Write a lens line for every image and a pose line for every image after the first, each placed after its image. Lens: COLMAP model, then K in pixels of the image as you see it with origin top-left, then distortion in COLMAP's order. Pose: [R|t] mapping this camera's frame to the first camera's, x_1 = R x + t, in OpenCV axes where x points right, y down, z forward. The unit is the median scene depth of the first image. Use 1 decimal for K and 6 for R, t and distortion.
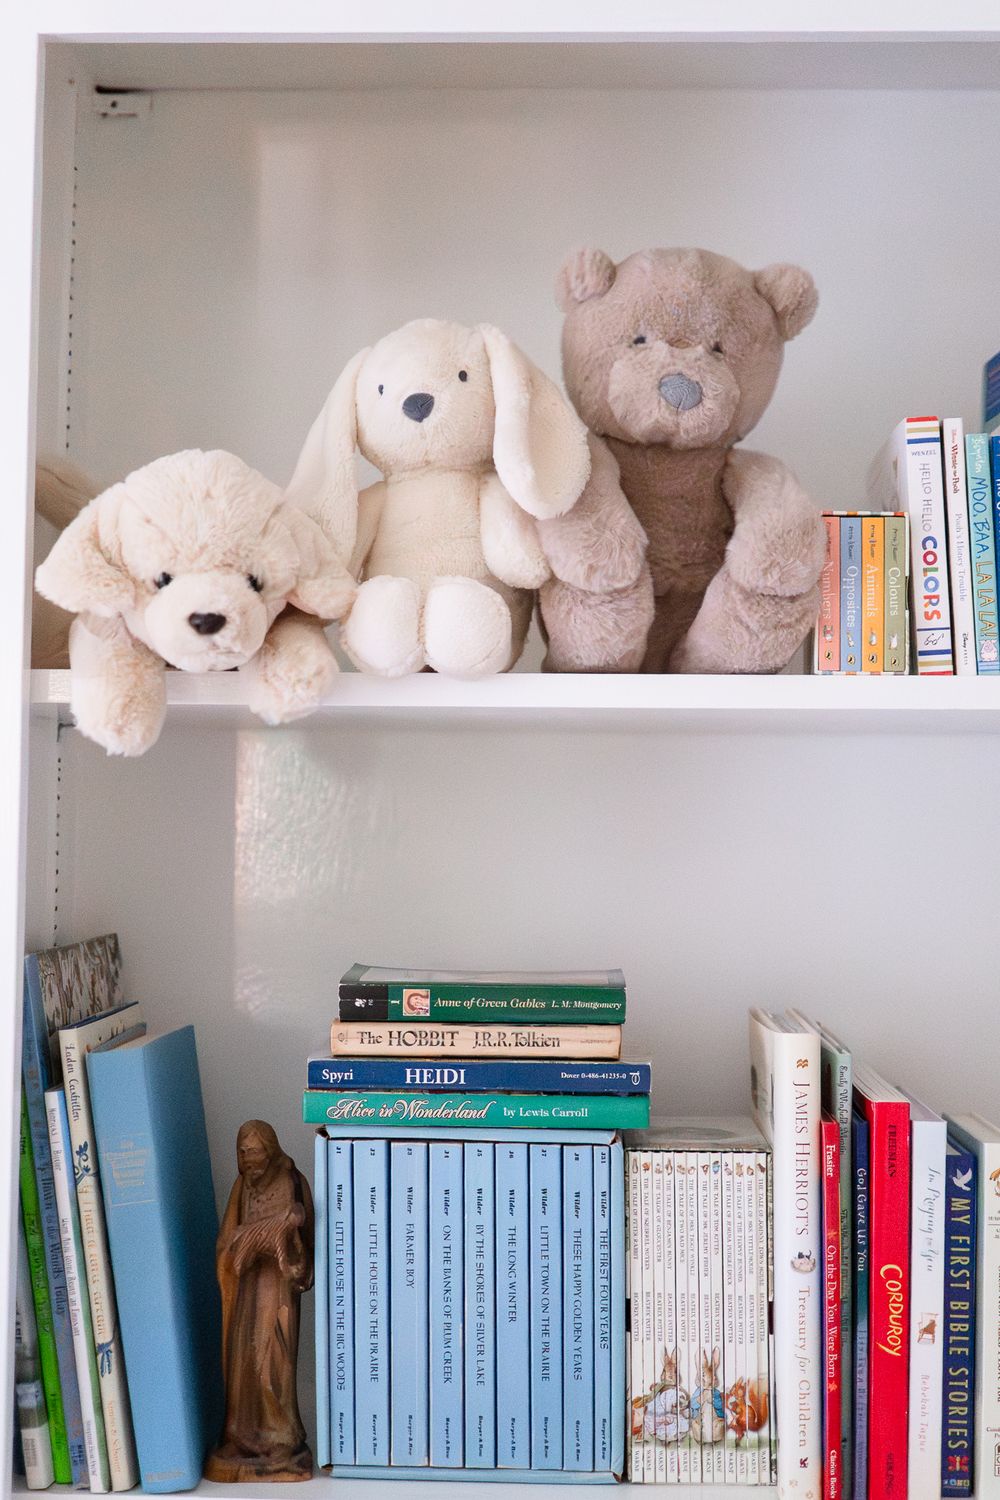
lens RADIAL K [[2358.4, 0, 500.0], [0, 2358.4, 750.0], [0, 0, 1]] dist [0.010460, -0.041822]
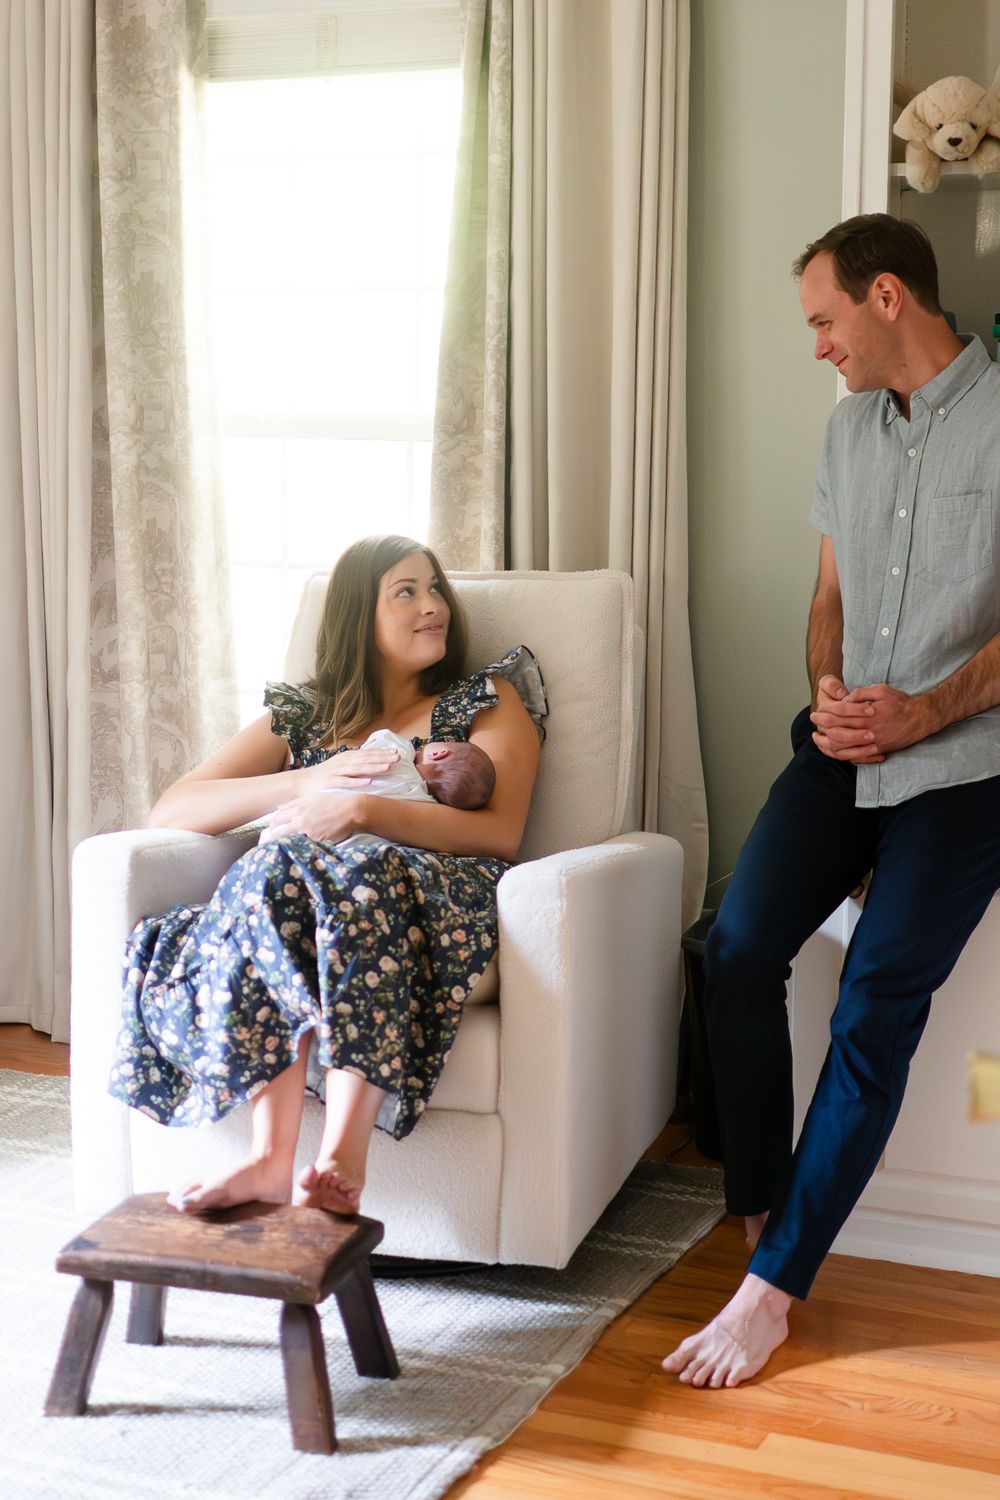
lens RADIAL K [[2358.4, 0, 500.0], [0, 2358.4, 750.0], [0, 0, 1]] dist [0.010460, -0.041822]
pose [[0.937354, 0.044955, -0.345465, 0.356185], [0.016942, 0.984584, 0.174091, 0.154241], [0.347965, -0.169038, 0.922142, -1.818439]]
